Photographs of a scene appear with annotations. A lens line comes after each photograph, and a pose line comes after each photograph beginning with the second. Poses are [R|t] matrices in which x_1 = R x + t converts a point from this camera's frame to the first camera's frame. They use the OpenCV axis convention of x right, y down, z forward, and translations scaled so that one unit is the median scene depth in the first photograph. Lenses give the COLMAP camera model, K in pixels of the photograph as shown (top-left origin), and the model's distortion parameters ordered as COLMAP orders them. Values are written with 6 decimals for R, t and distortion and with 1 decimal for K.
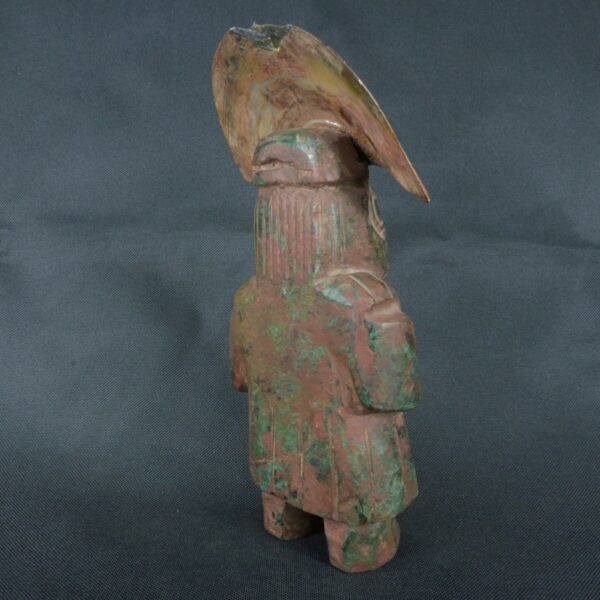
lens RADIAL K [[617.6, 0, 300.0], [0, 617.6, 300.0], [0, 0, 1]] dist [-0.000325, -0.025144]
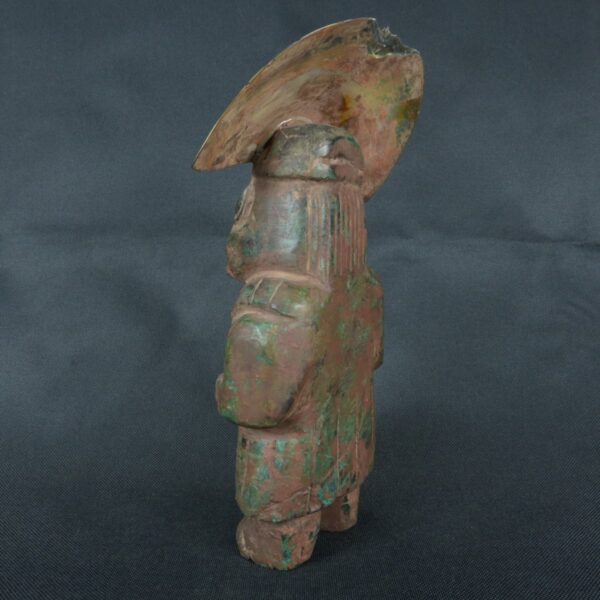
lens RADIAL K [[614.3, 0, 300.0], [0, 614.3, 300.0], [0, 0, 1]] dist [-0.000465, -0.005355]
pose [[-0.097108, -0.126926, 0.987147, -1.022564], [0.156672, 0.977520, 0.141101, -0.146551], [-0.982865, 0.168360, -0.075039, 1.157515]]
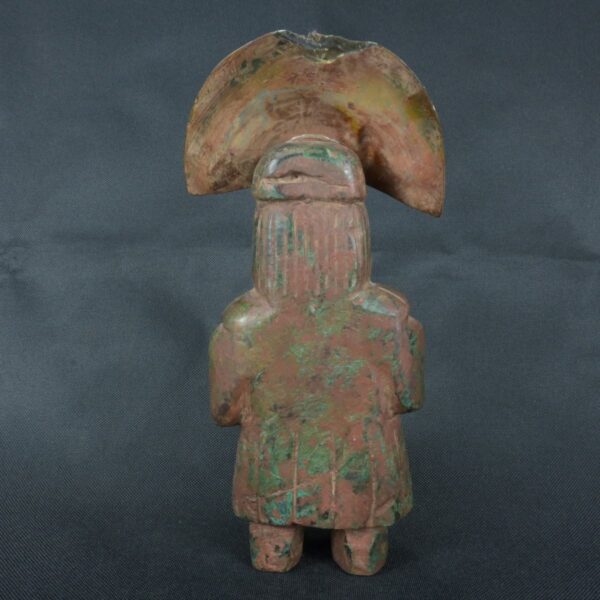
lens RADIAL K [[617.6, 0, 300.0], [0, 617.6, 300.0], [0, 0, 1]] dist [-0.000325, -0.025144]
pose [[0.781827, -0.082799, 0.617973, -0.636831], [0.095157, 0.995378, 0.012978, -0.042442], [-0.616191, 0.048659, 0.786092, 0.250296]]
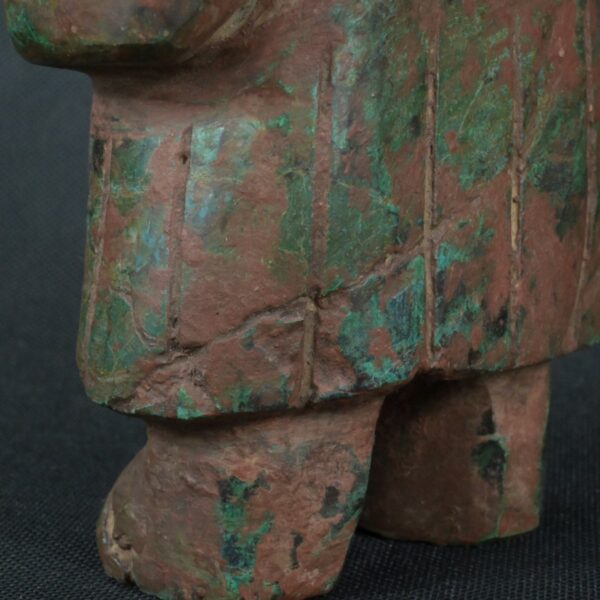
lens RADIAL K [[1965.7, 0, 300.0], [0, 1965.7, 300.0], [0, 0, 1]] dist [0.014027, -0.620352]
pose [[0.093438, -0.166361, 0.981628, -0.959851], [0.159178, 0.975755, 0.150214, 0.154811], [-0.982818, 0.142218, 0.117654, 1.018023]]
